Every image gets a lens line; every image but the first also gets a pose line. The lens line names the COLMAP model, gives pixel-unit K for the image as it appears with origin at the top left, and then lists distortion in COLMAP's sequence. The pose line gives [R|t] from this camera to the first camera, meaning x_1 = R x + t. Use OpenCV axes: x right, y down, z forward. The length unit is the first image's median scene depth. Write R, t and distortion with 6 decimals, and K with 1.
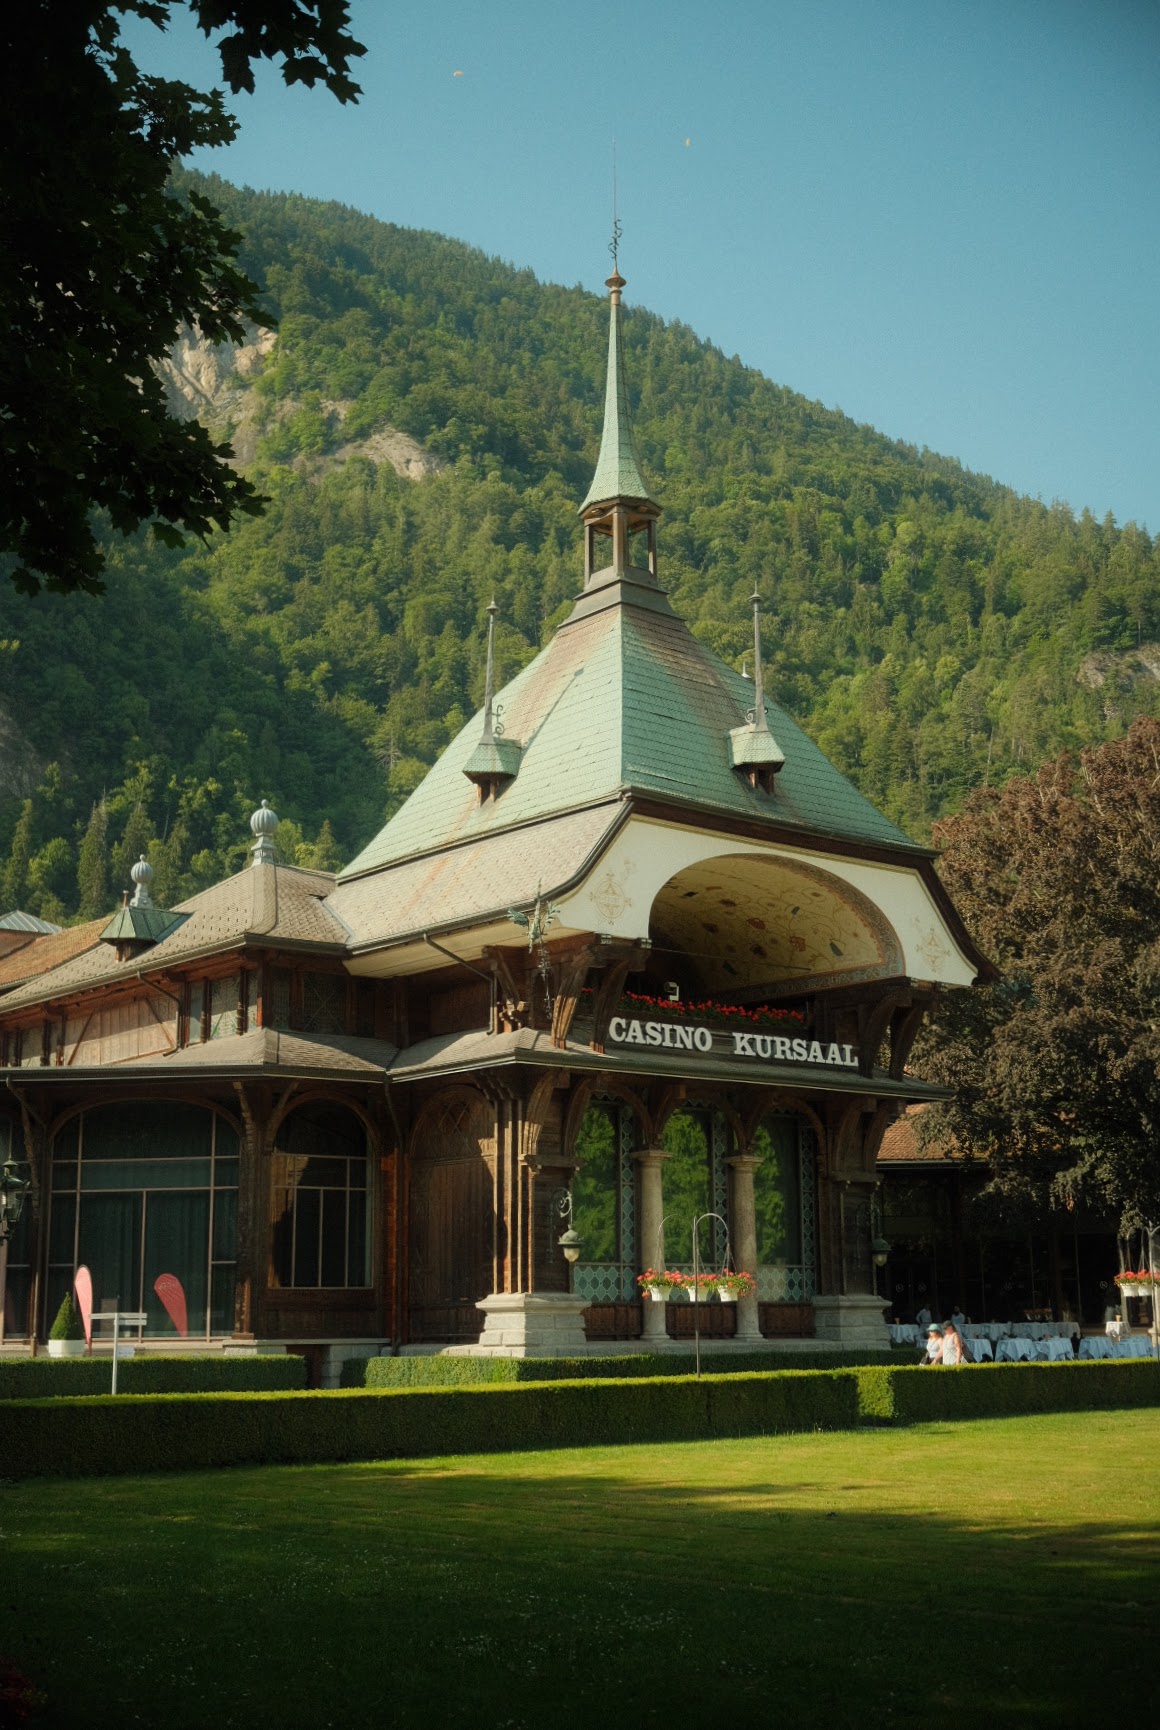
lens RADIAL K [[2025.5, 0, 580.0], [0, 2025.5, 865.0], [0, 0, 1]] dist [0.021264, 0.022860]
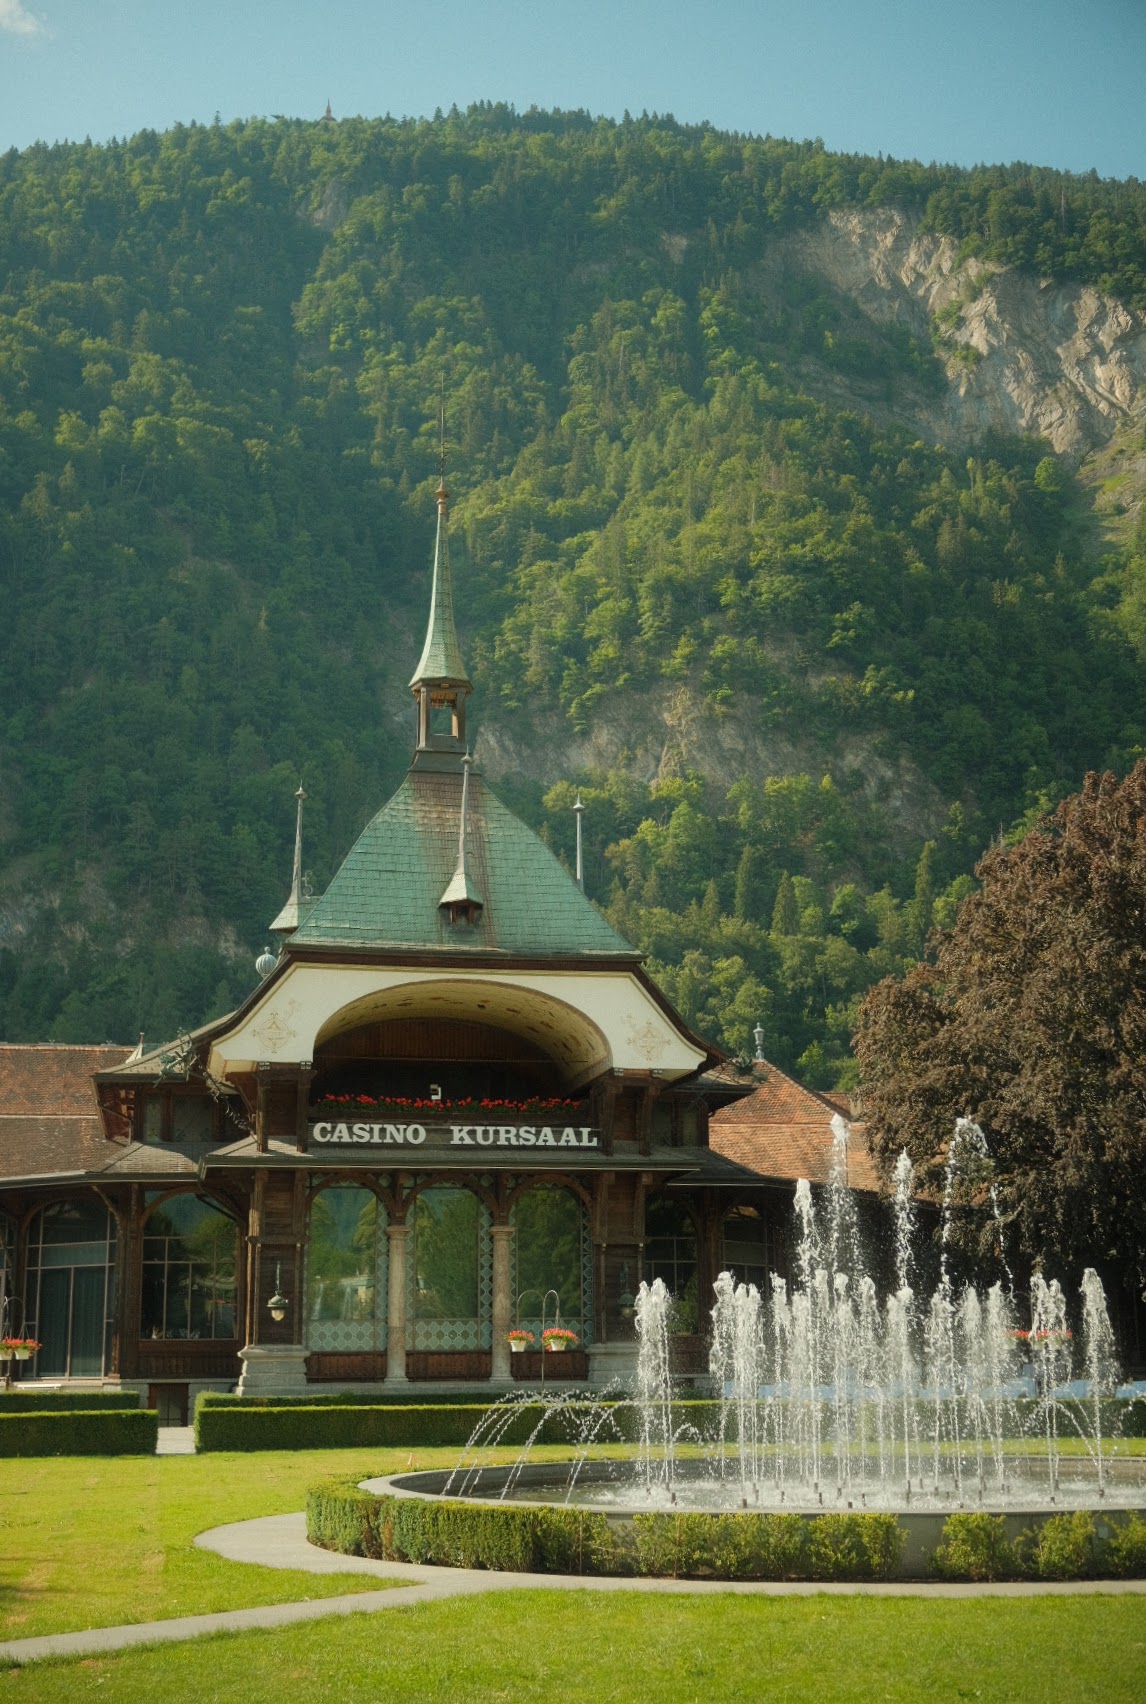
lens RADIAL K [[2007.3, 0, 573.0], [0, 2007.3, 852.0], [0, 0, 1]] dist [0.029757, 0.008354]
pose [[0.884817, -0.108808, -0.453057, 0.681671], [0.100311, 0.994034, -0.042825, -0.020598], [0.455014, -0.007554, 0.890452, -0.030850]]
